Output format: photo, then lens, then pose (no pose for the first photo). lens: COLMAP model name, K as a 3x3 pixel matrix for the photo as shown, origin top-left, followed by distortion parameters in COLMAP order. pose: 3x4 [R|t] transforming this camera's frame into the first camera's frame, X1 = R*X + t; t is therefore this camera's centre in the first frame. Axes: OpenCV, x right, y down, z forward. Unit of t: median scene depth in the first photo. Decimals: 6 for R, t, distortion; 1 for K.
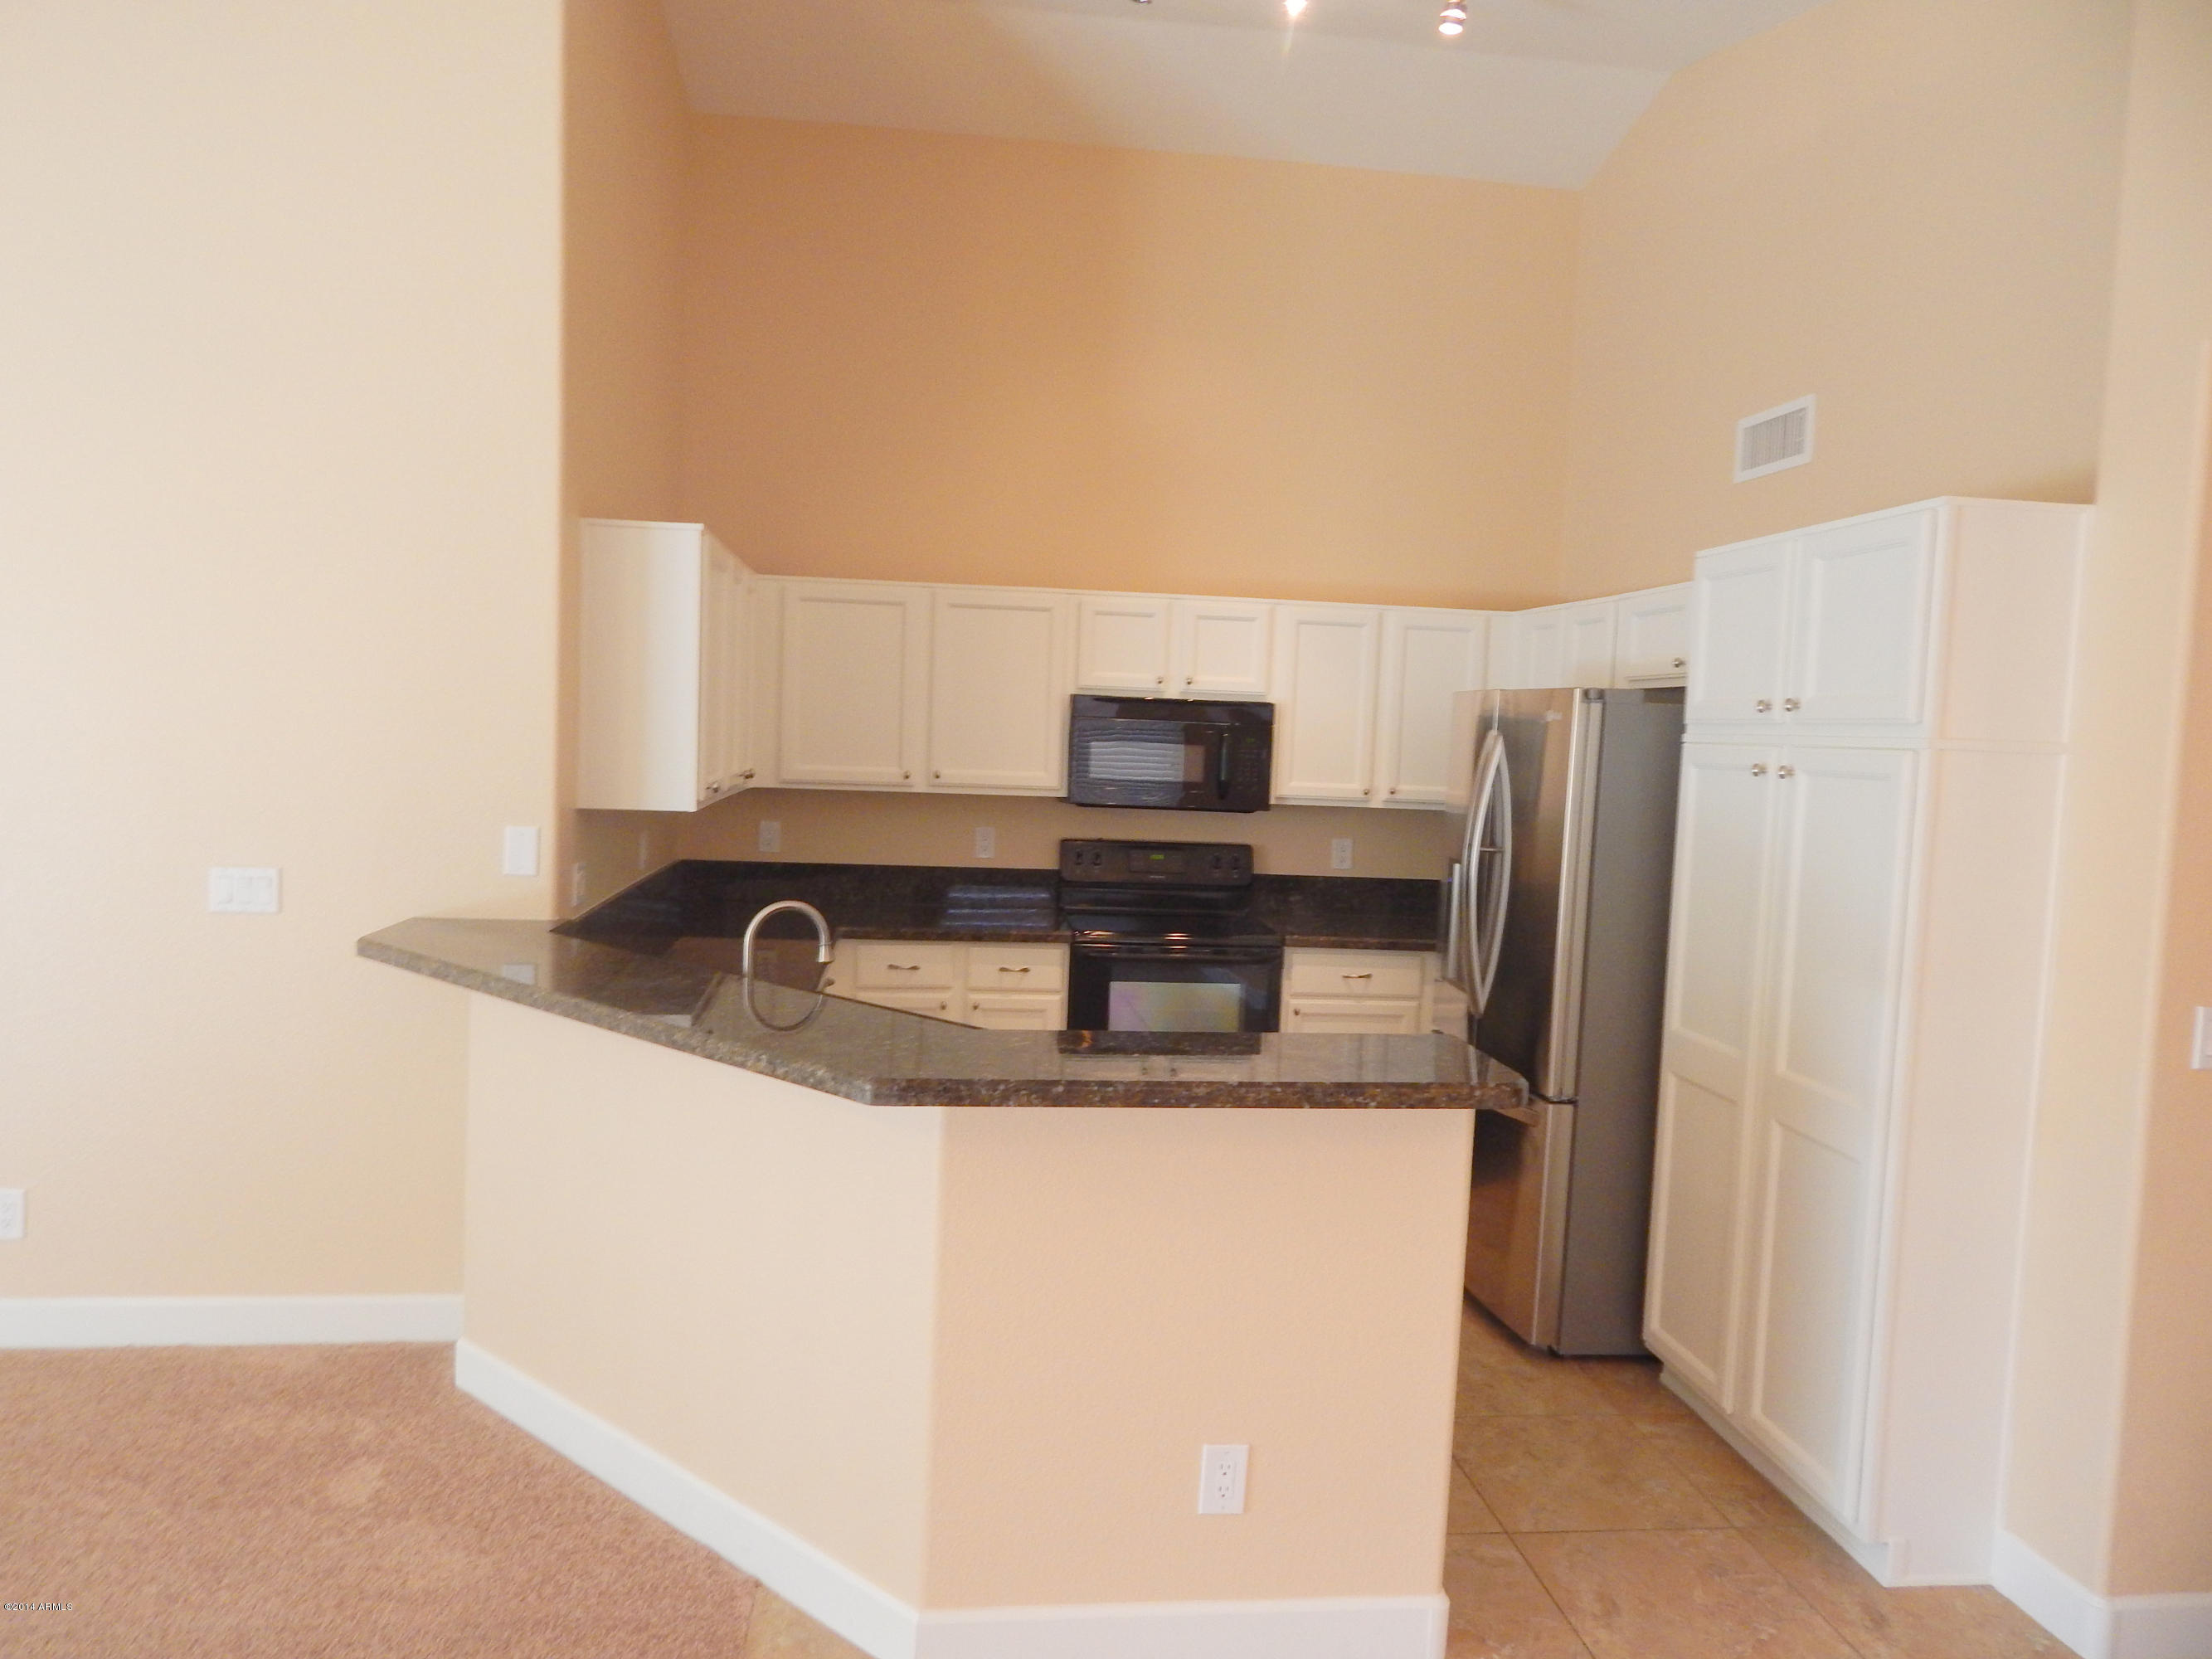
lens RADIAL K [[1457.3, 0, 1106.9], [0, 1457.3, 827.8], [0, 0, 1]] dist [-0.004647, -0.003947]
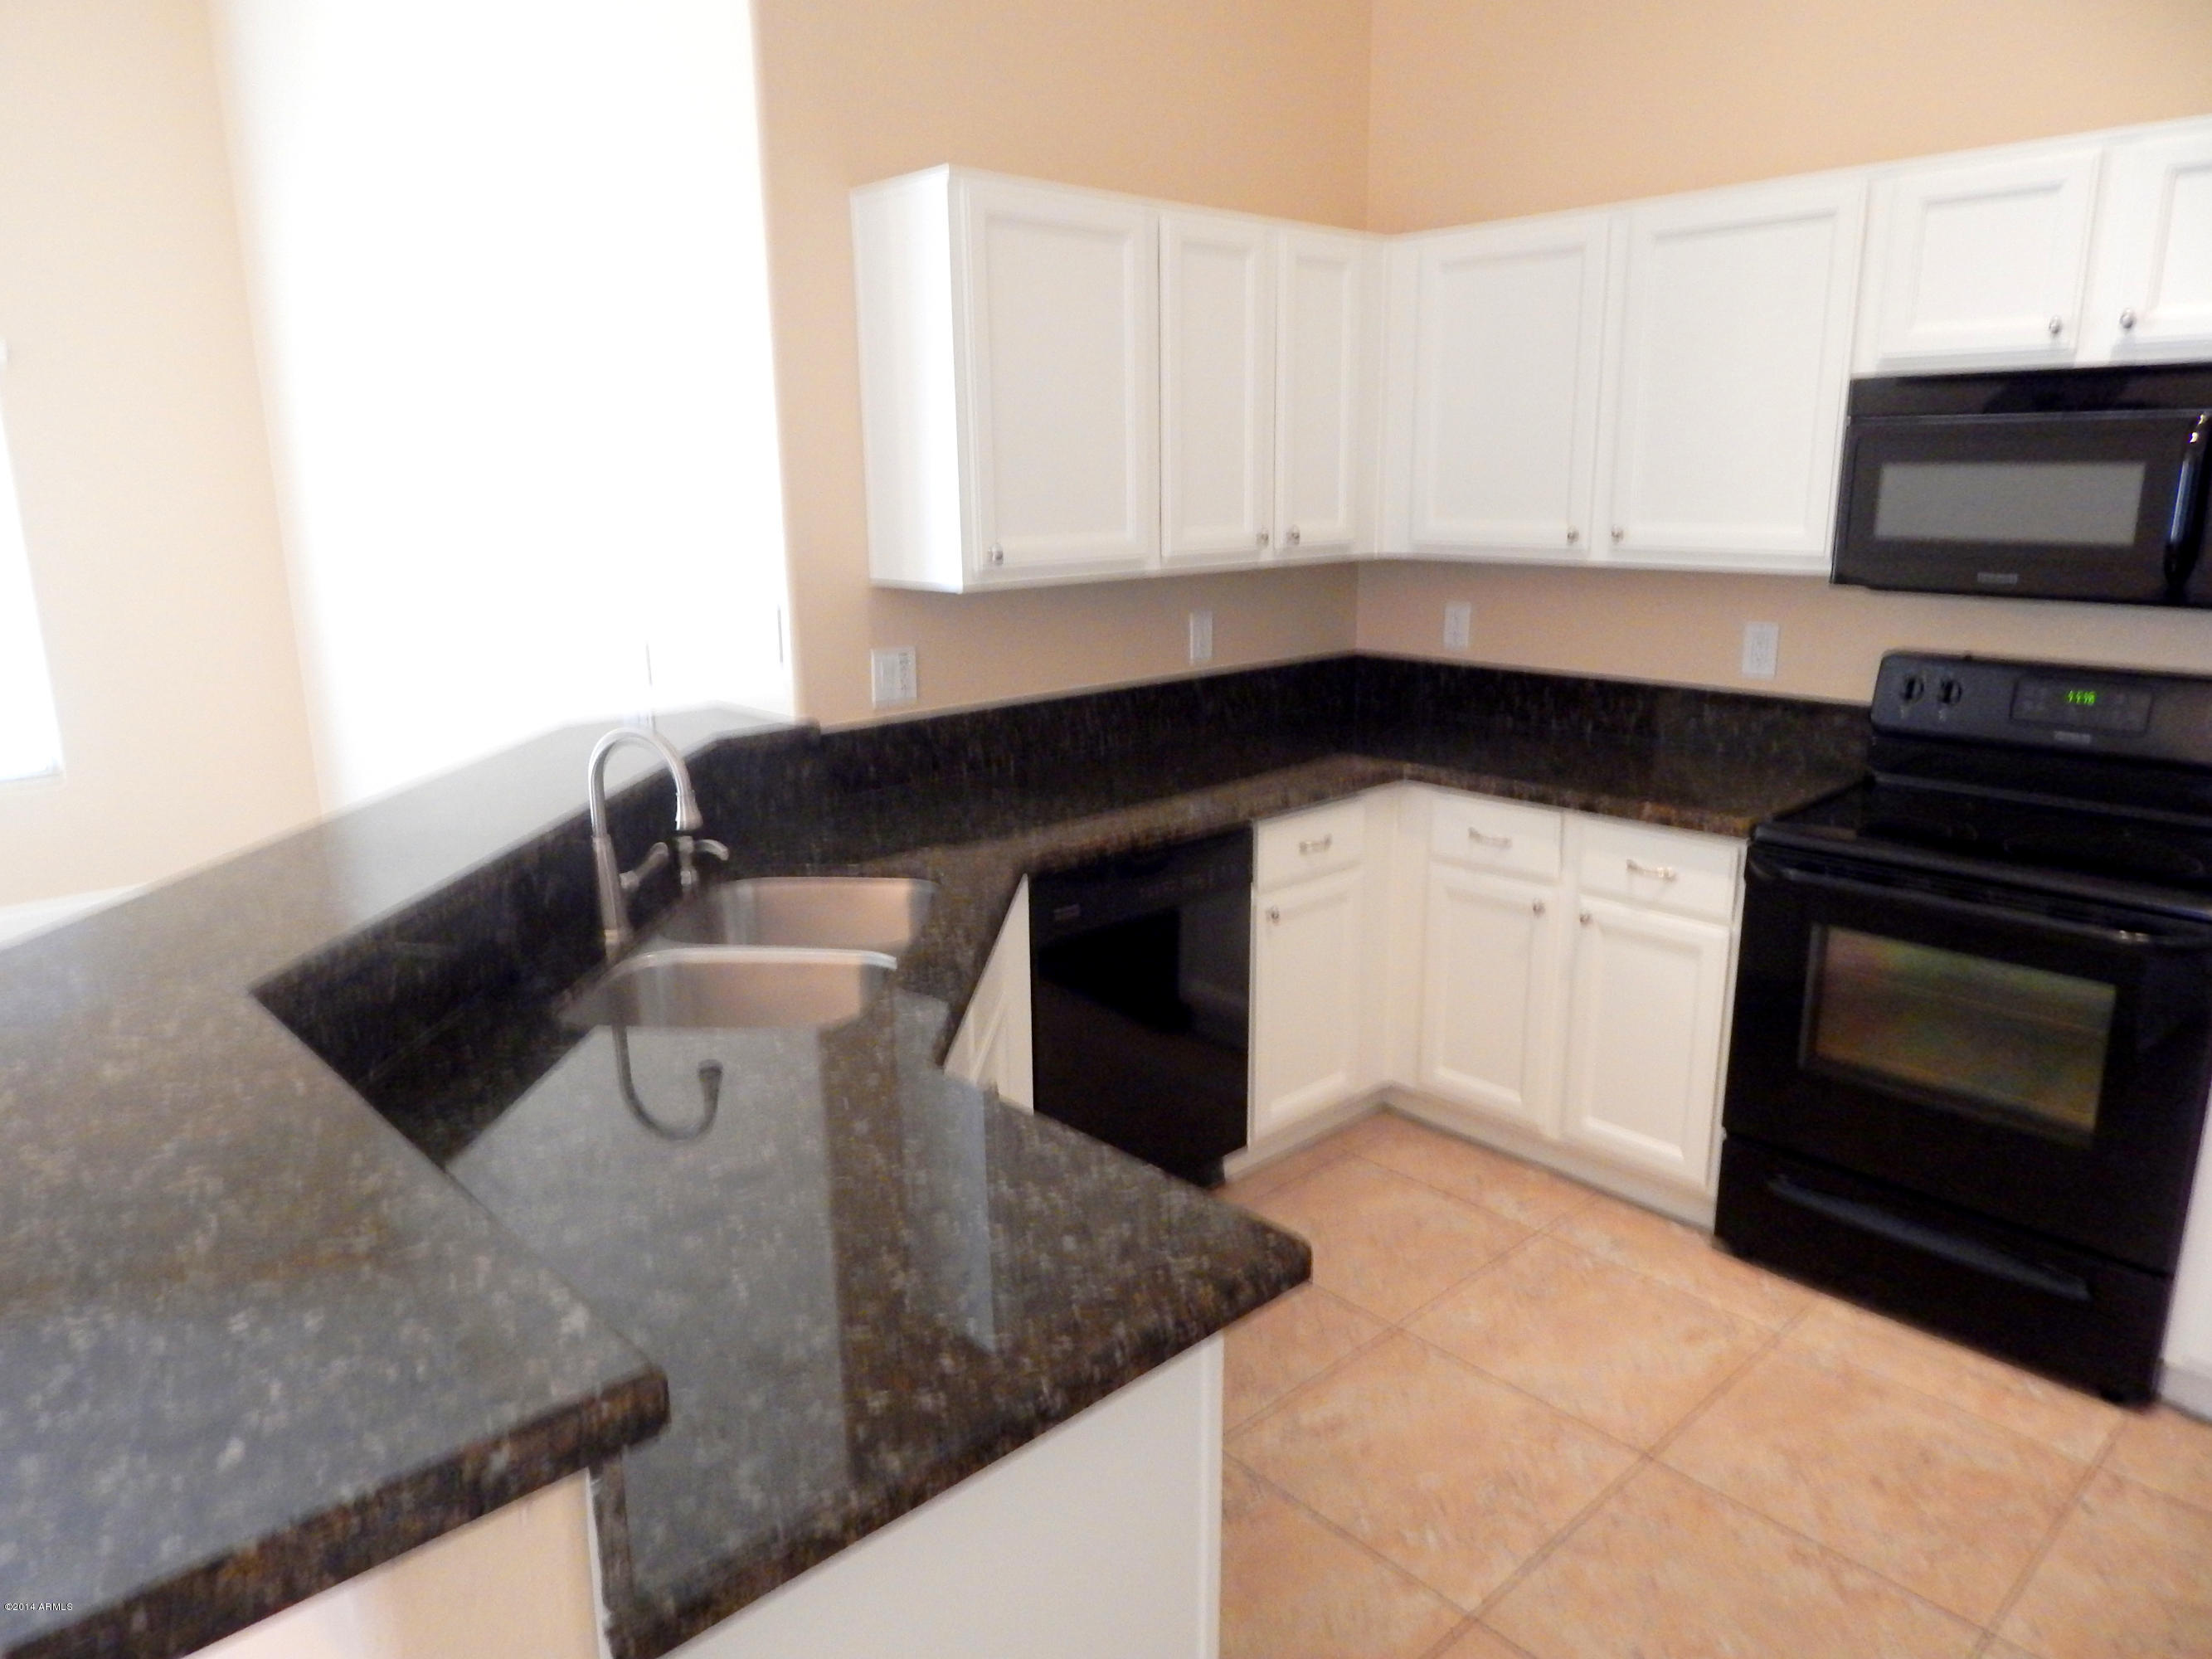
lens RADIAL K [[1457.3, 0, 1104.4], [0, 1457.3, 823.0], [0, 0, 1]] dist [-0.004647, -0.003947]
pose [[0.578448, 0.145582, -0.802623, 0.325042], [-0.027281, 0.986847, 0.159336, -0.010262], [0.815263, -0.070272, 0.574812, 0.570985]]
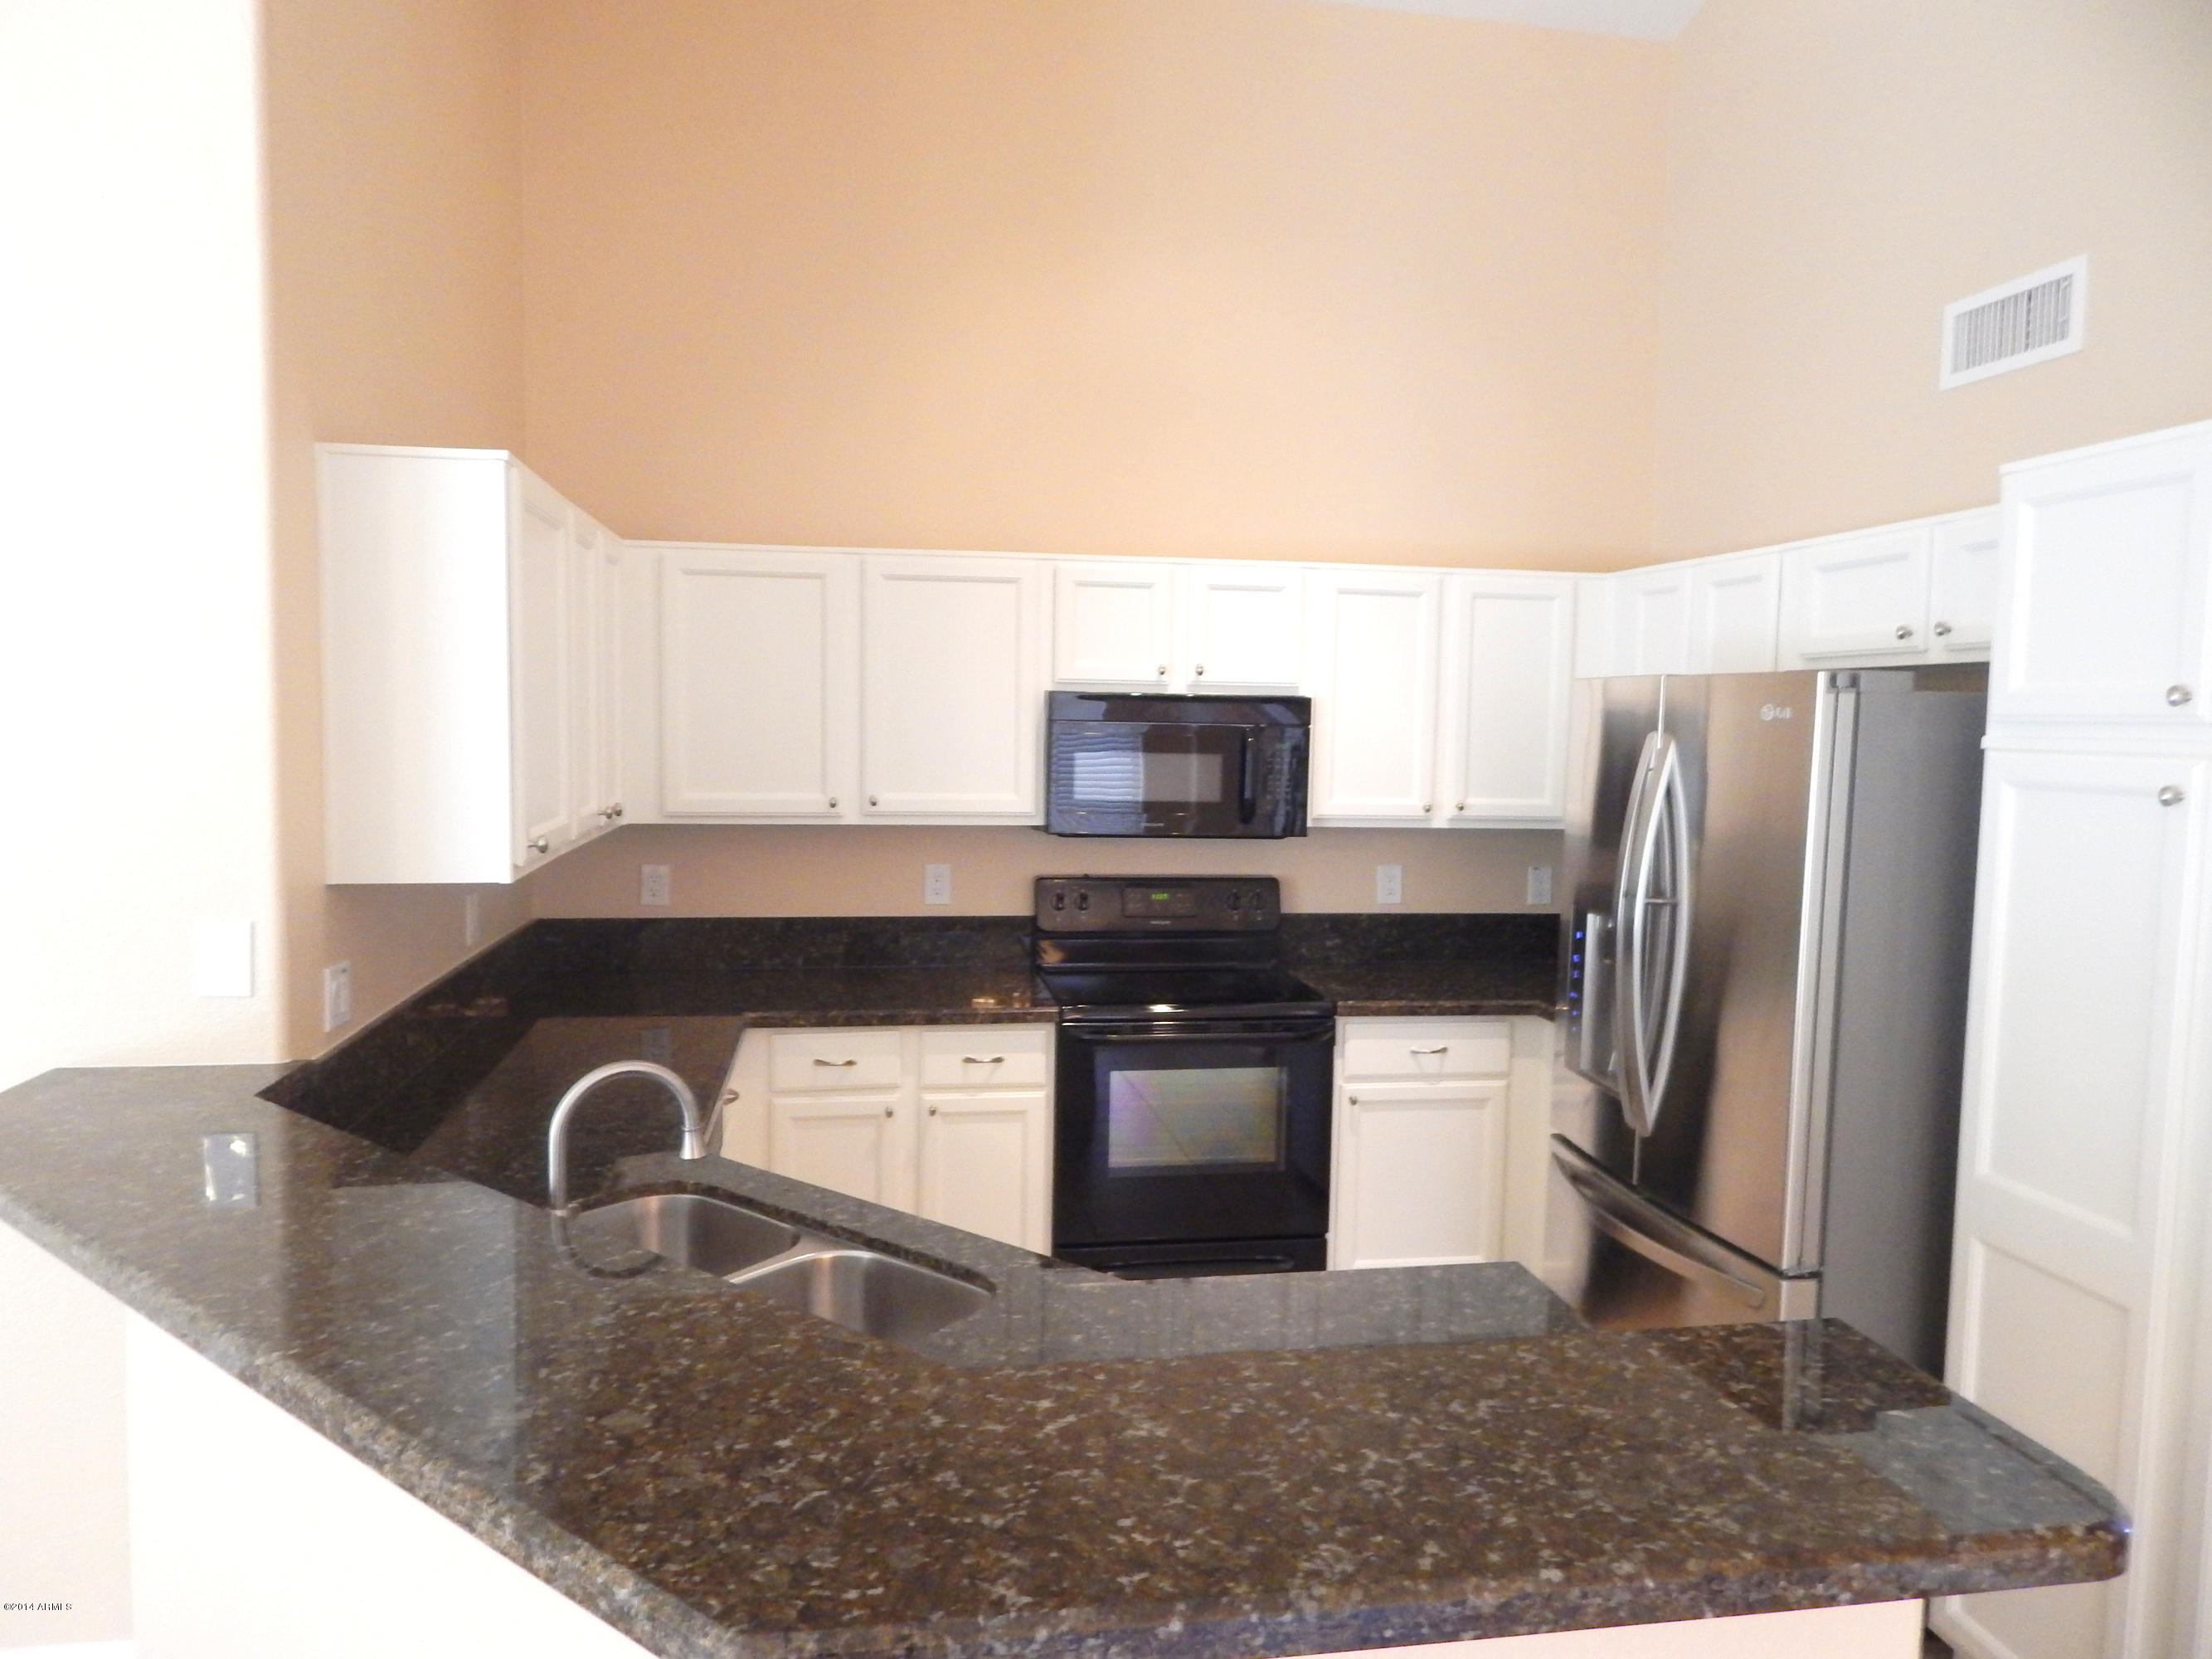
lens RADIAL K [[1457.3, 0, 1098.6], [0, 1457.3, 827.6], [0, 0, 1]] dist [-0.004647, -0.003947]
pose [[0.999058, -0.024461, 0.035841, -0.032974], [0.024165, 0.999670, 0.008662, -0.032378], [-0.036041, -0.007788, 0.999320, 0.290818]]
